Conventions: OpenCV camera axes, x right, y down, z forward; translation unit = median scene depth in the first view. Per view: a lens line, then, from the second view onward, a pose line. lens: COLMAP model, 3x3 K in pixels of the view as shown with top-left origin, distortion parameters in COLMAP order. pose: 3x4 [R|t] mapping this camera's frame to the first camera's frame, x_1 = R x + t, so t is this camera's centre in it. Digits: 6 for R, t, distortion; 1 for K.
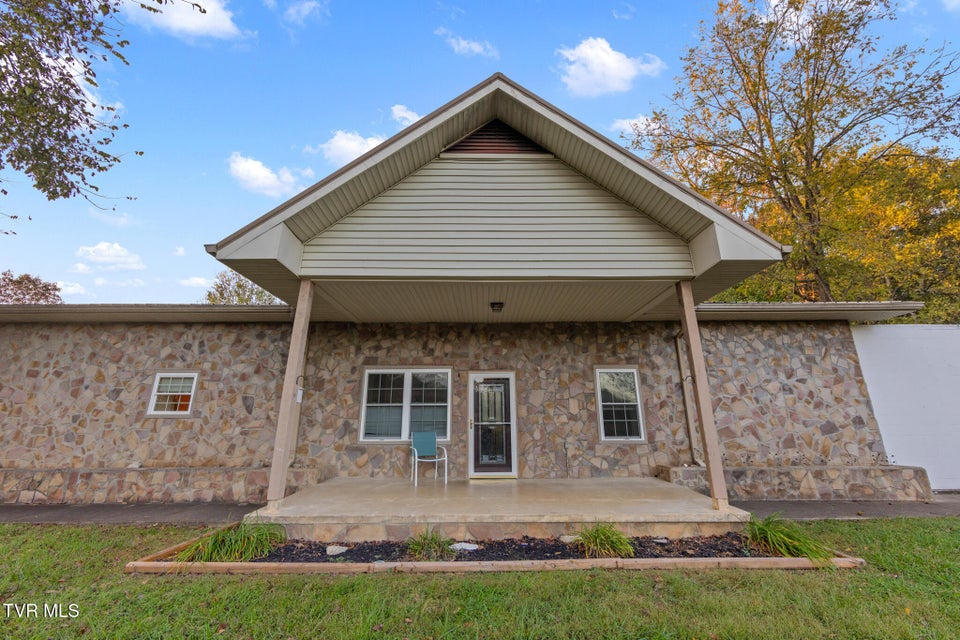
lens RADIAL K [[382.3, 0, 480.1], [0, 382.3, 316.6], [0, 0, 1]] dist [-0.003969, 0.000462]
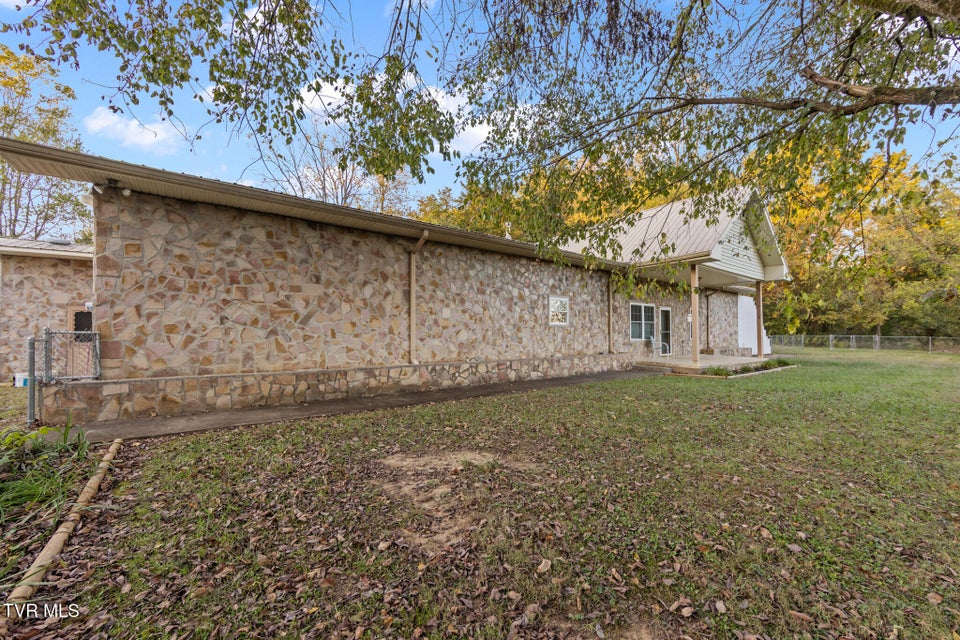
lens RADIAL K [[382.3, 0, 469.6], [0, 382.3, 336.1], [0, 0, 1]] dist [-0.003969, 0.000462]
pose [[0.795925, 0.000807, 0.605395, -2.036284], [-0.170799, 0.959675, 0.223274, 0.017471], [-0.580802, -0.281110, 0.763967, 0.013700]]
